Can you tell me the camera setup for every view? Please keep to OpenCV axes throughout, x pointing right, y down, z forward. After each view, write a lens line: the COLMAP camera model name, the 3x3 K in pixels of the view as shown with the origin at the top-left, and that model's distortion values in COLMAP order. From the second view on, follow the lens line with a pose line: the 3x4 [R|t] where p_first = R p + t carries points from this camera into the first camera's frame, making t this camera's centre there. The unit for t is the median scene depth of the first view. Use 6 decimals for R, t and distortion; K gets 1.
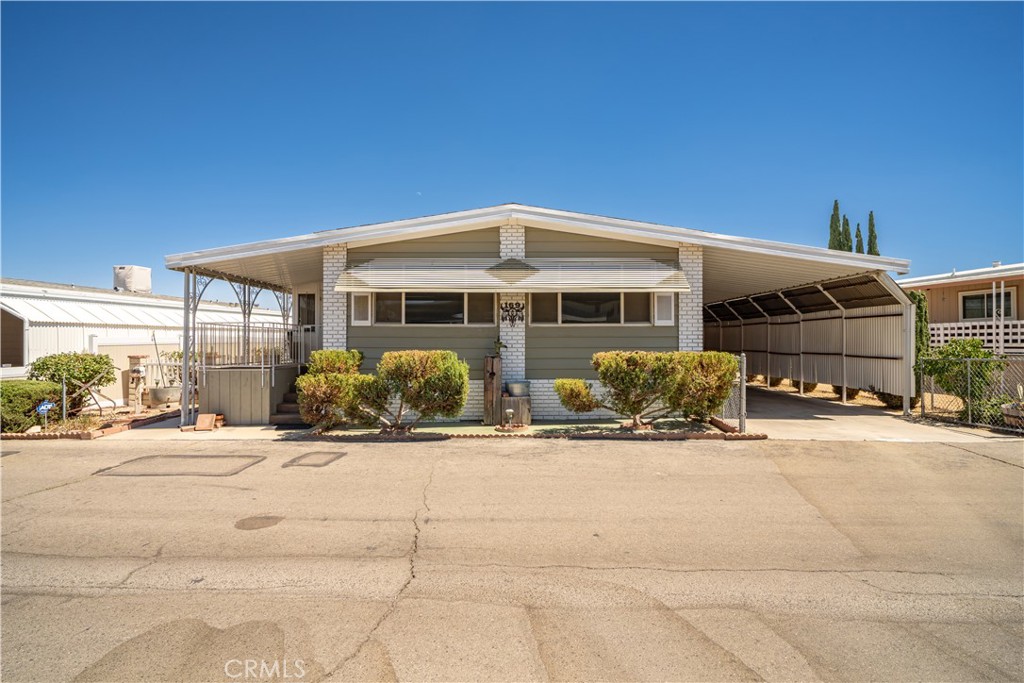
lens RADIAL K [[524.6, 0, 512.0], [0, 524.6, 341.5], [0, 0, 1]] dist [-0.003237, -0.000618]
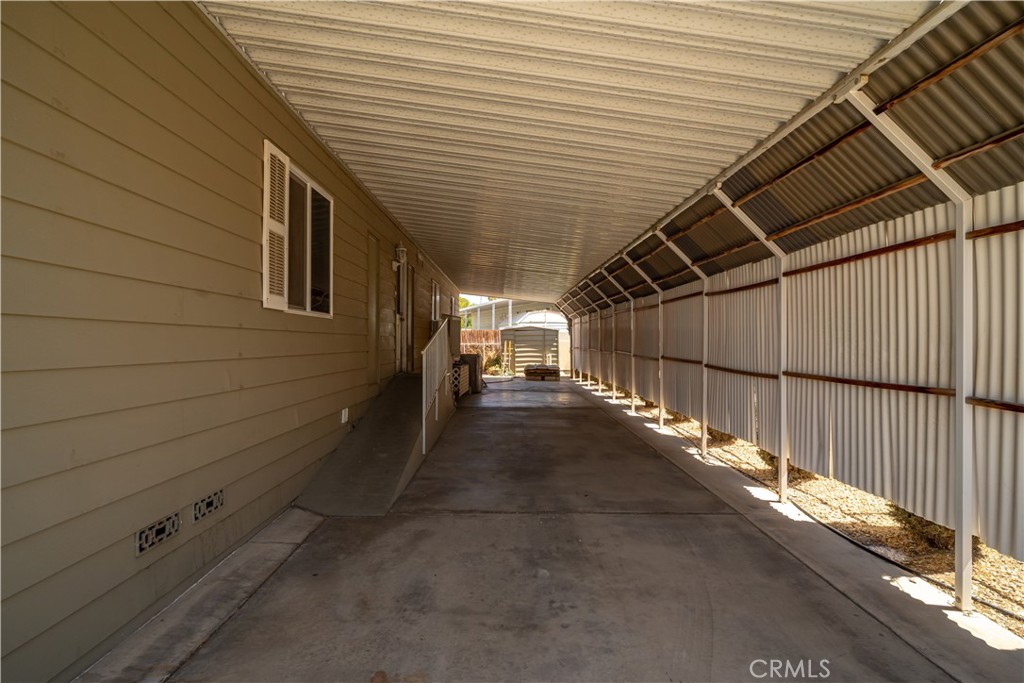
lens RADIAL K [[524.6, 0, 512.0], [0, 524.6, 341.5], [0, 0, 1]] dist [-0.003237, -0.000618]
pose [[0.999895, 0.001767, 0.014374, 0.534769], [-0.001874, 0.999970, 0.007480, -0.000319], [-0.014360, -0.007506, 0.999869, 0.955052]]
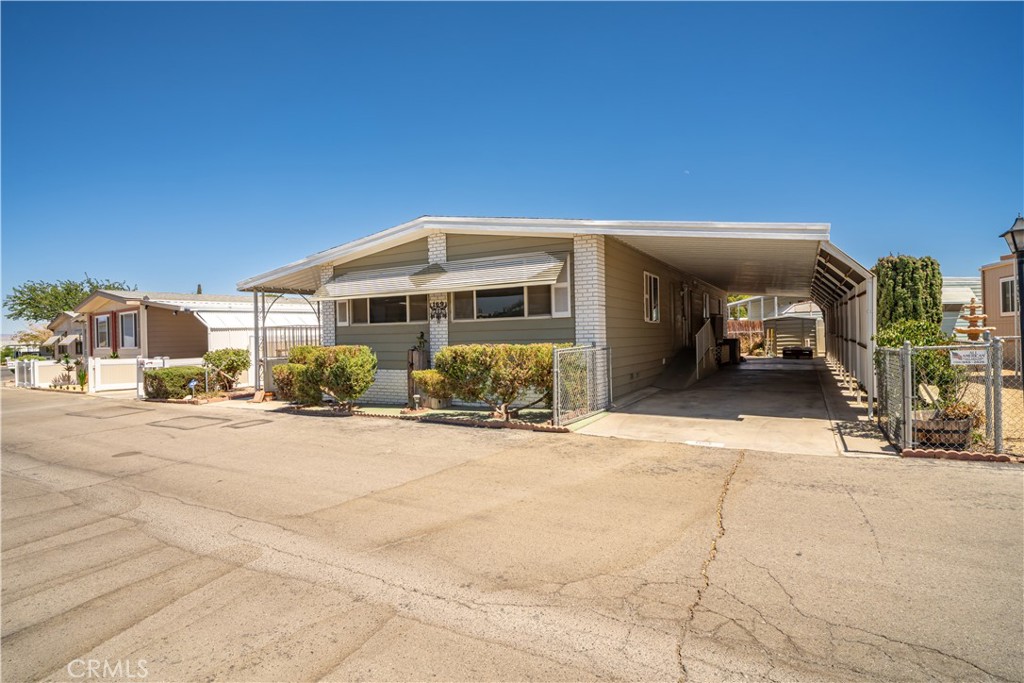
lens RADIAL K [[532.3, 0, 512.0], [0, 532.3, 341.5], [0, 0, 1]] dist [-0.000850, 0.000243]
pose [[0.877186, -0.013957, -0.479948, 0.694431], [0.025544, 0.999518, 0.017619, -0.004482], [0.479471, -0.027715, 0.877120, 0.060371]]
